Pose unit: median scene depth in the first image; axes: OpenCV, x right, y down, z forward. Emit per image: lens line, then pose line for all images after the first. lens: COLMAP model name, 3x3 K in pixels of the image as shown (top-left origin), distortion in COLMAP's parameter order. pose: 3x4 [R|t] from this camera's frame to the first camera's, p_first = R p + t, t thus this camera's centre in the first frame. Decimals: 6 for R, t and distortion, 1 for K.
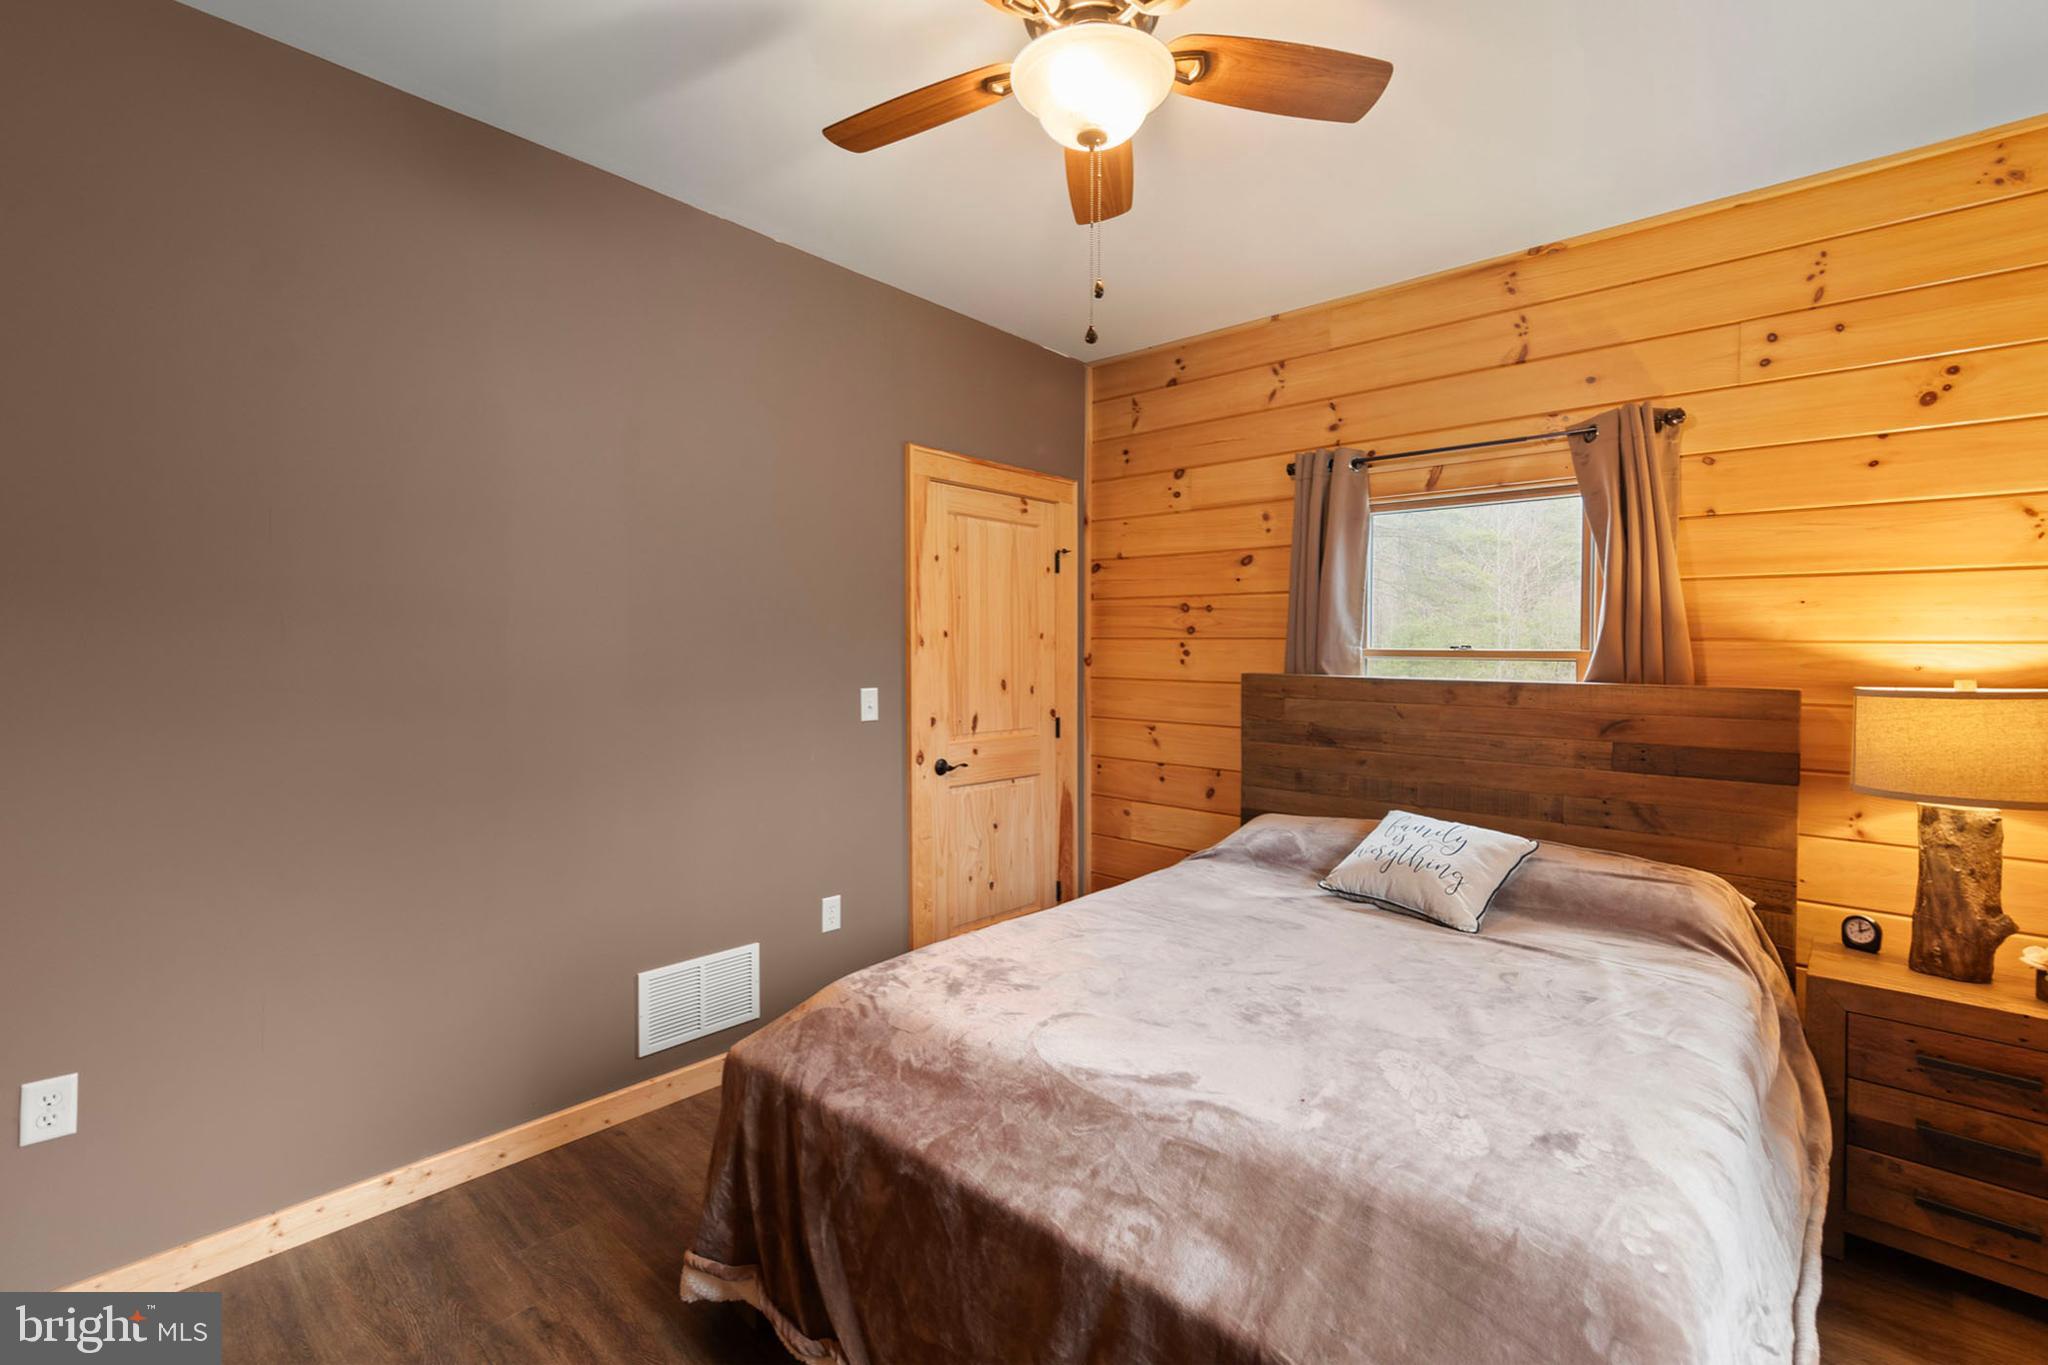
lens RADIAL K [[899.4, 0, 1044.5], [0, 899.4, 665.4], [0, 0, 1]] dist [0.011643, -0.001412]
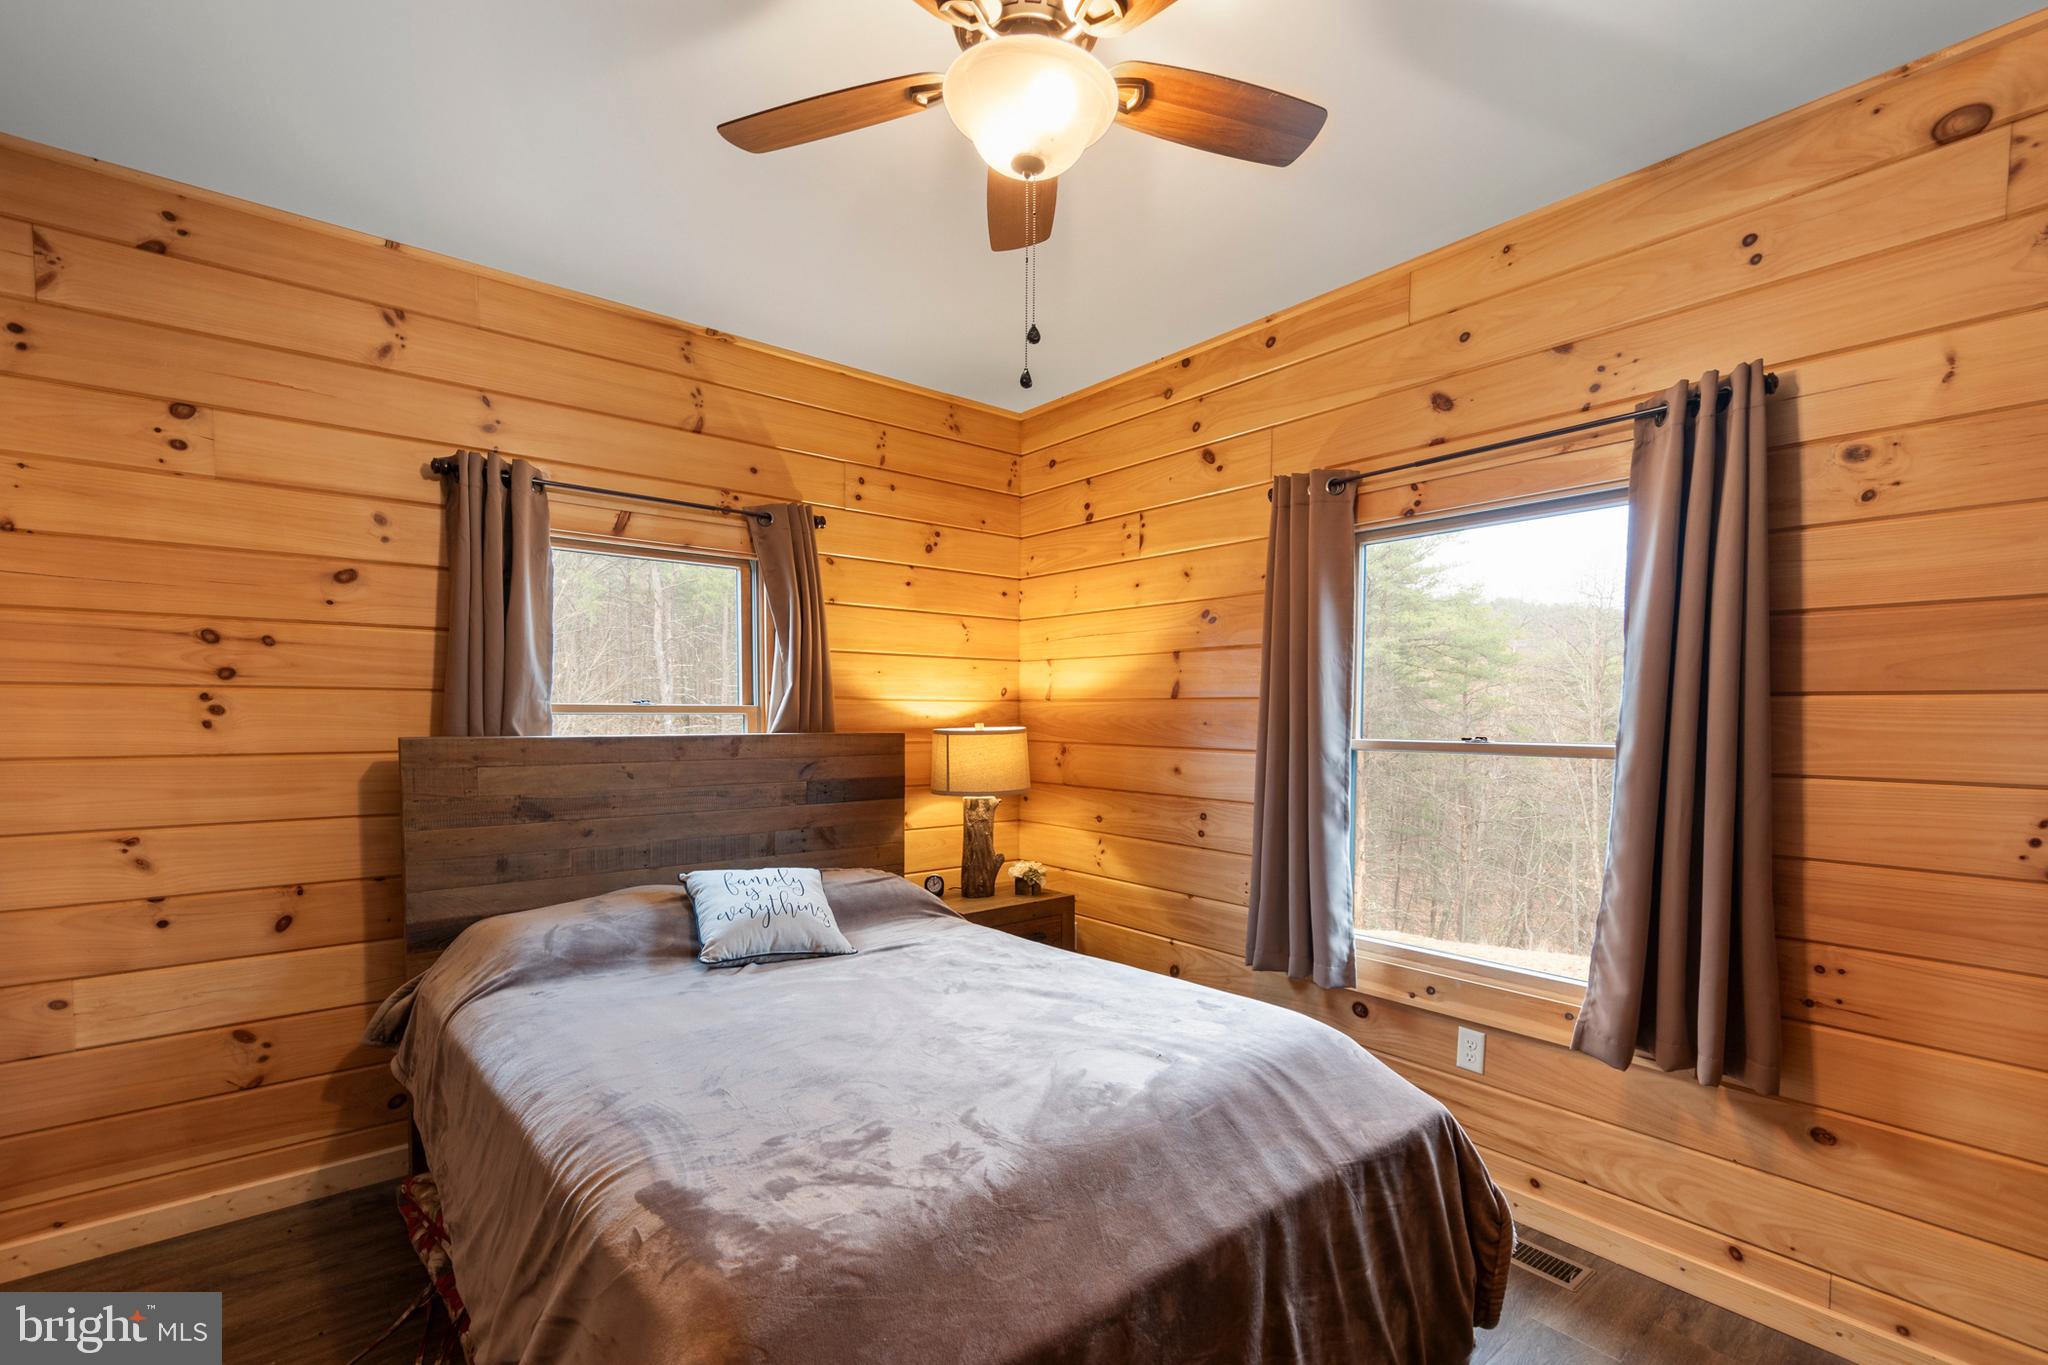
lens RADIAL K [[899.4, 0, 1027.1], [0, 899.4, 749.7], [0, 0, 1]] dist [0.011643, -0.001412]
pose [[0.174996, -0.050247, 0.983286, -0.433909], [0.015457, 0.998714, 0.048284, -0.009796], [-0.984448, 0.006749, 0.175547, 0.416122]]
